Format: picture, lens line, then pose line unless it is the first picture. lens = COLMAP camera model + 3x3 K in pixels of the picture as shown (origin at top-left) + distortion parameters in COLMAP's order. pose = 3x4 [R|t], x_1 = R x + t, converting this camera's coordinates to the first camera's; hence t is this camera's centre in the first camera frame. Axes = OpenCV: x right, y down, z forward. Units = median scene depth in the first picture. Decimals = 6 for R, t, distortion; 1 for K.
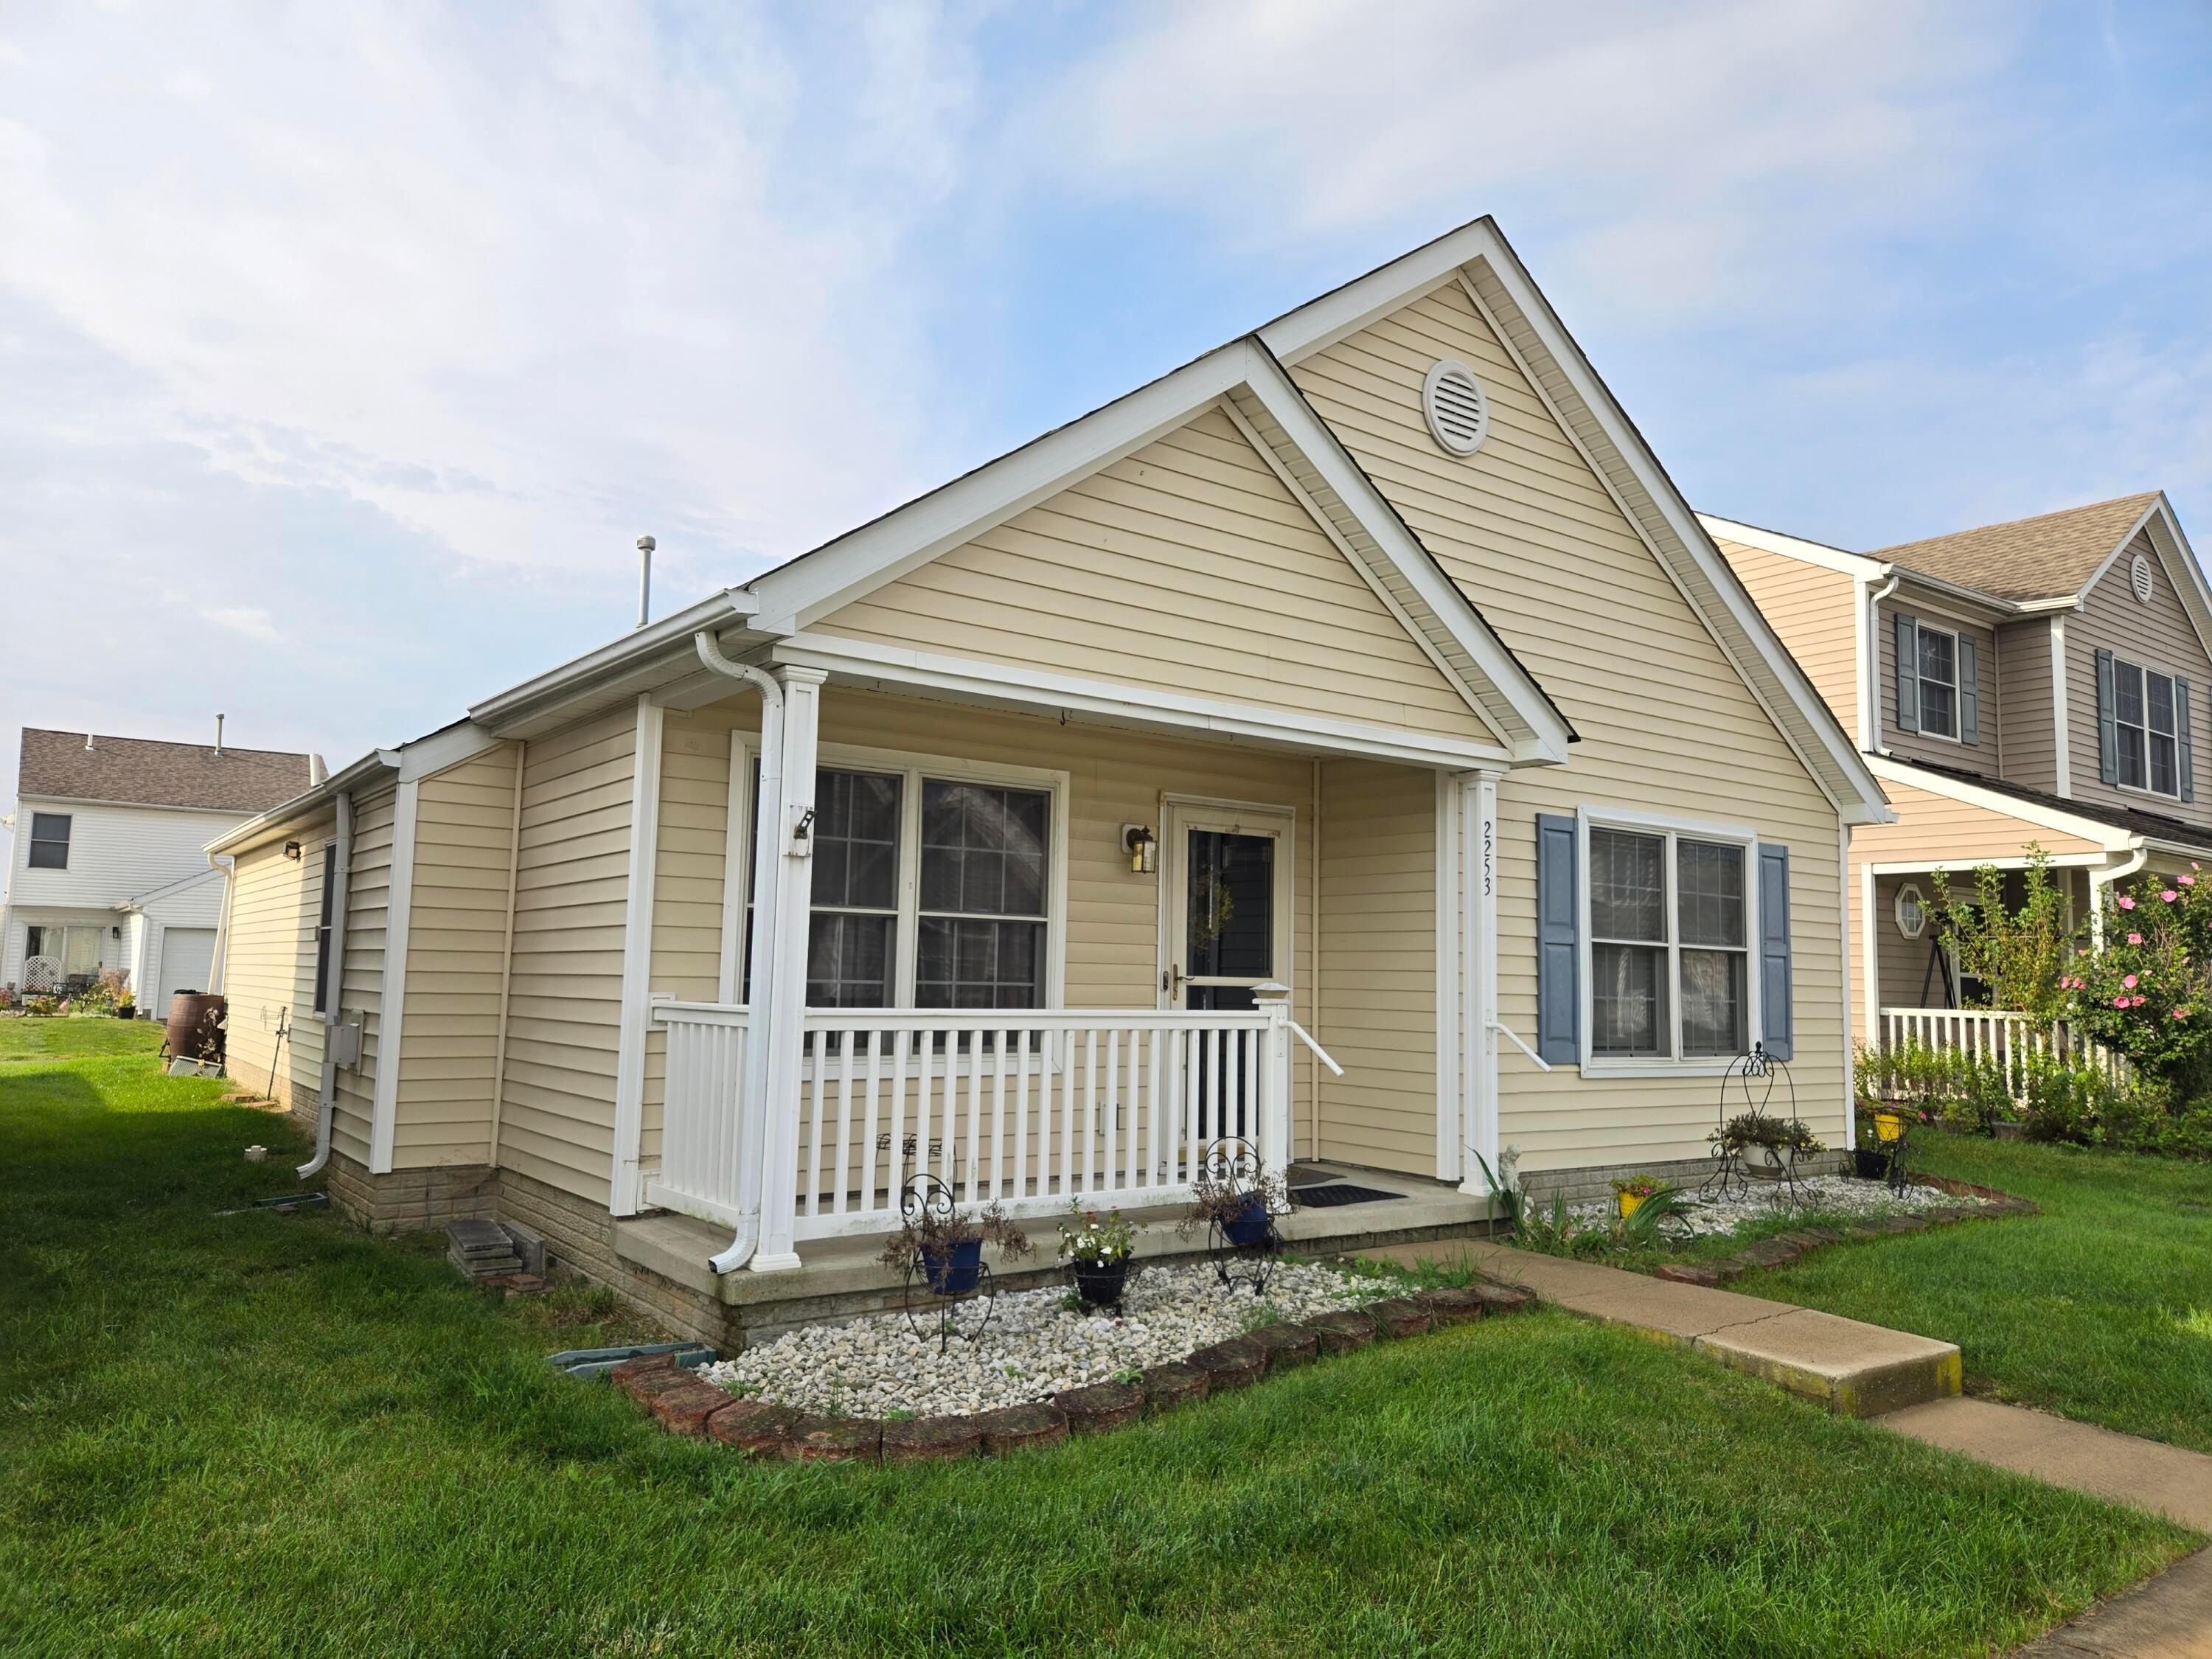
lens RADIAL K [[1483.8, 0, 1106.0], [0, 1483.8, 829.5], [0, 0, 1]] dist [-0.004425, -0.000437]
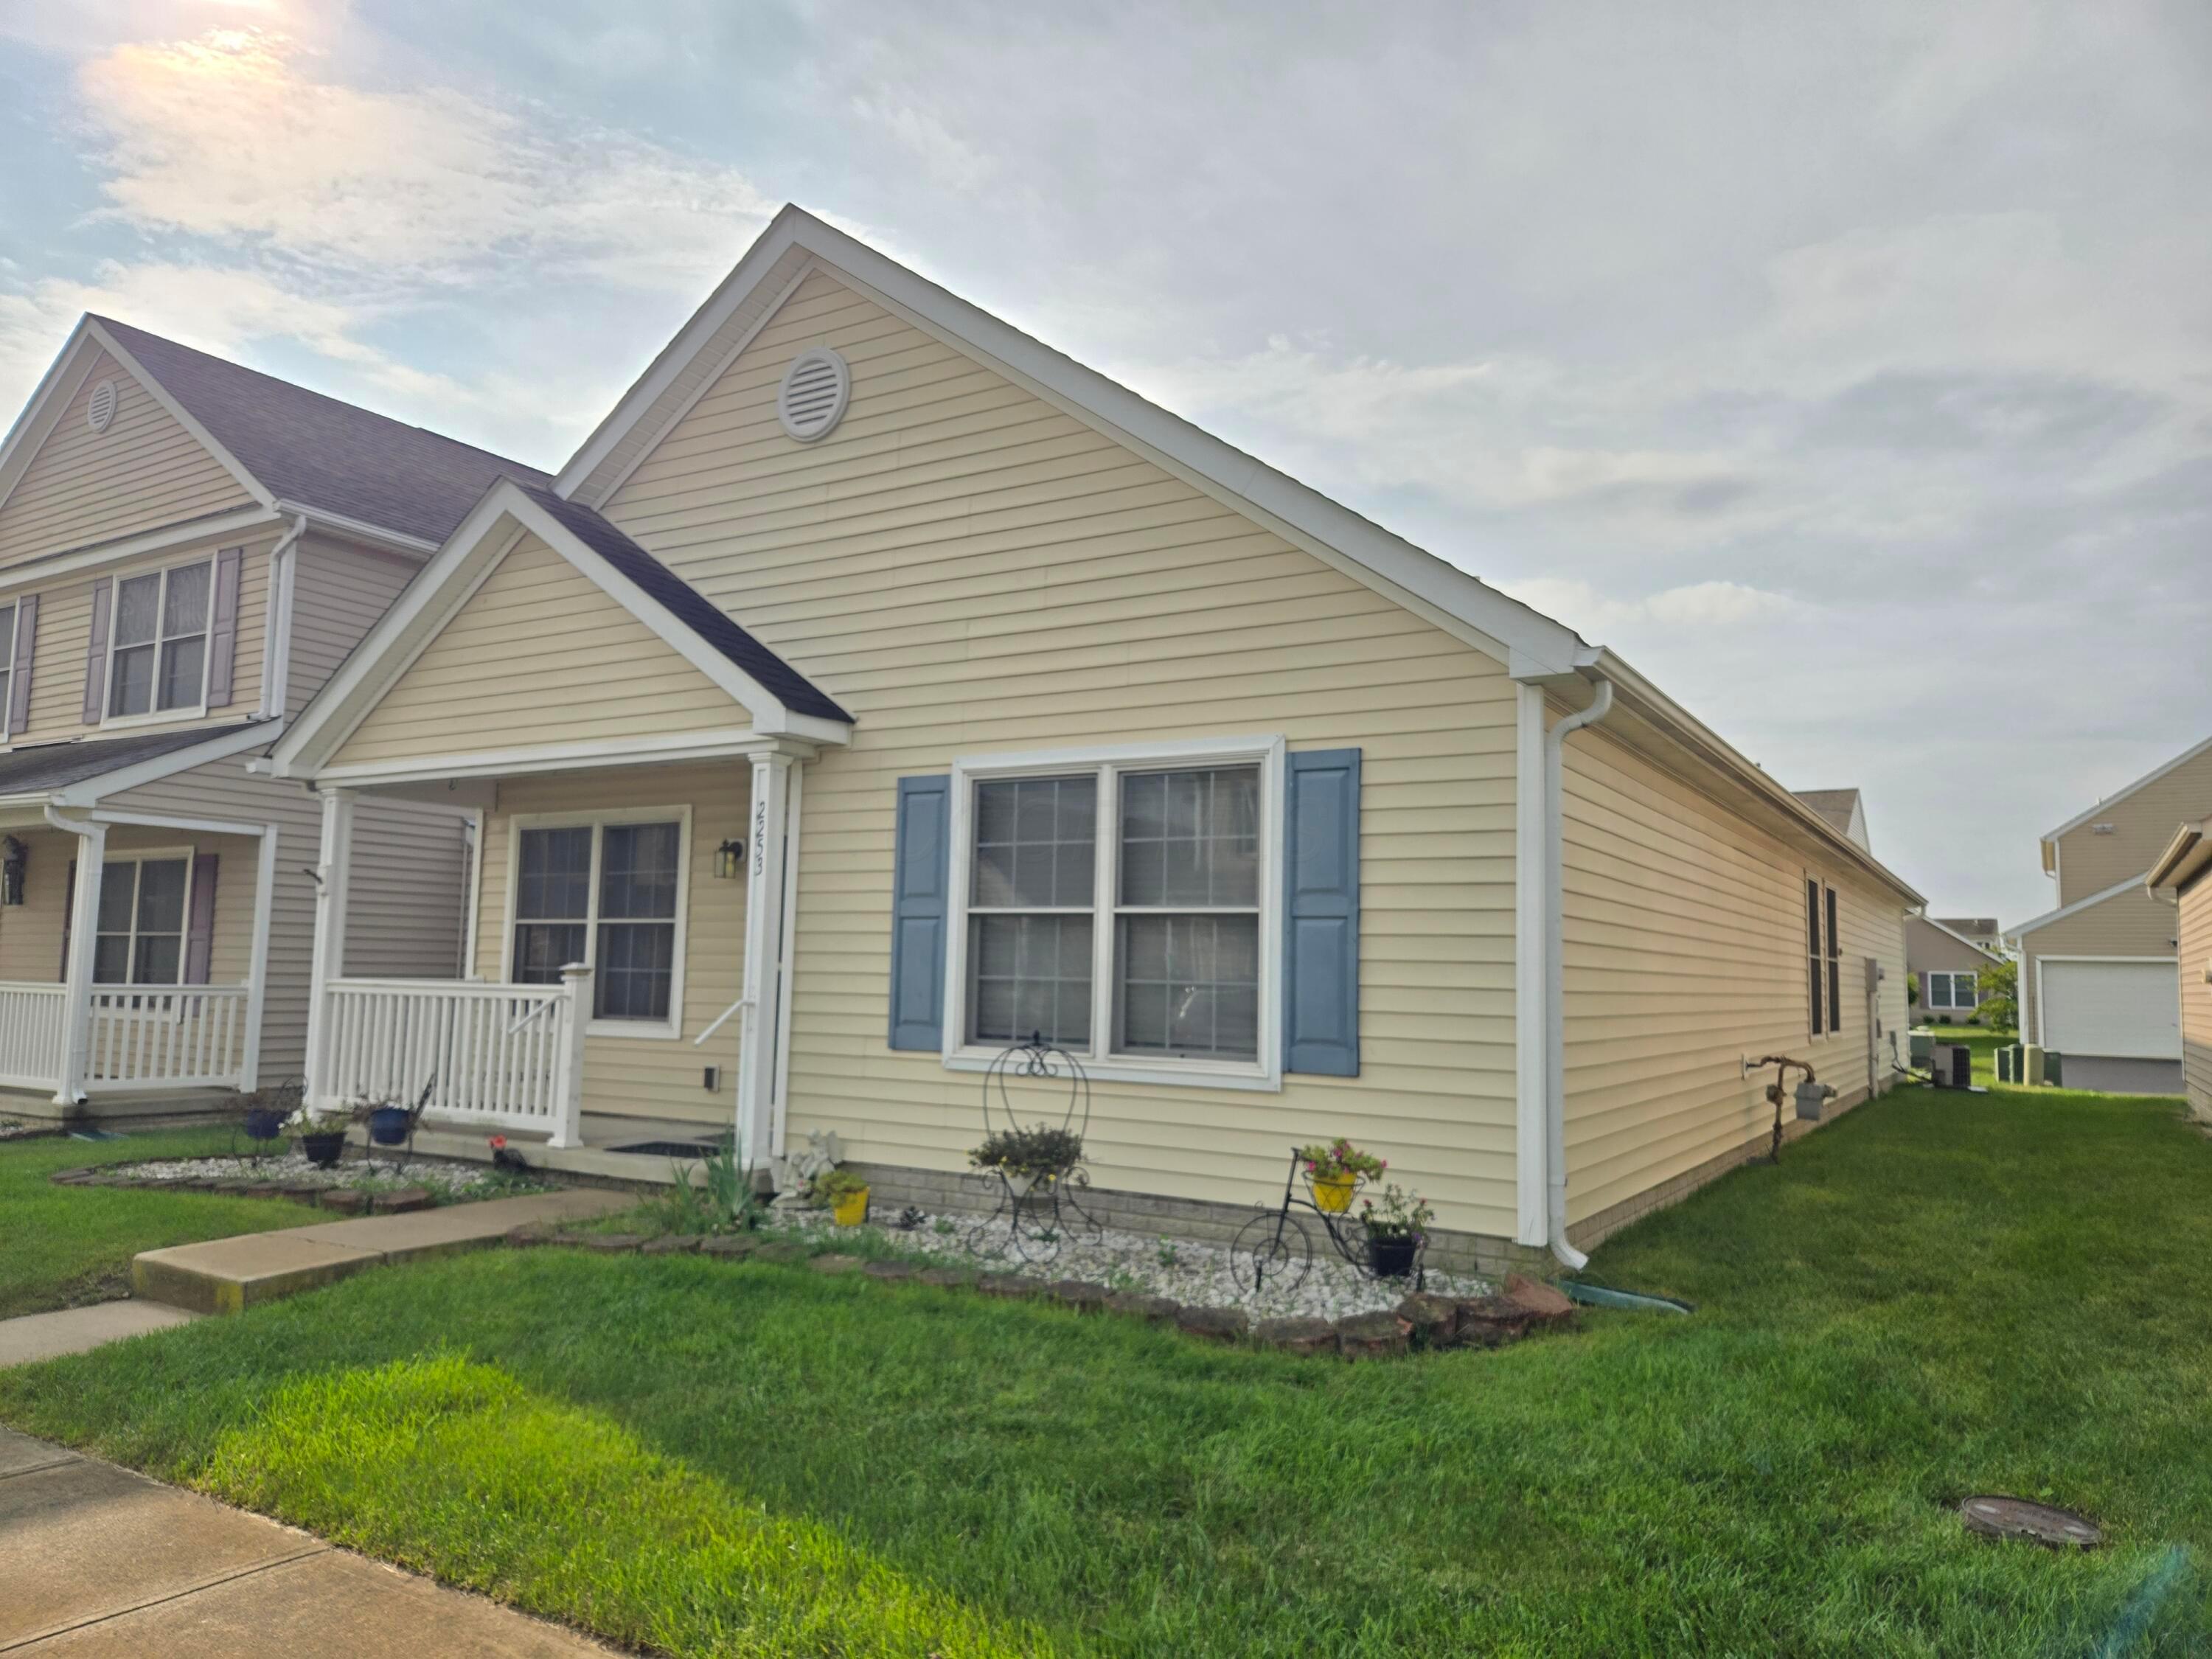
lens RADIAL K [[1488.4, 0, 1106.0], [0, 1488.4, 829.5], [0, 0, 1]] dist [0.150213, 0.000236]
pose [[0.361835, -0.095151, -0.927374, 1.277971], [0.094582, 0.993391, -0.065022, 0.099288], [0.927432, -0.064186, 0.368443, 0.815555]]
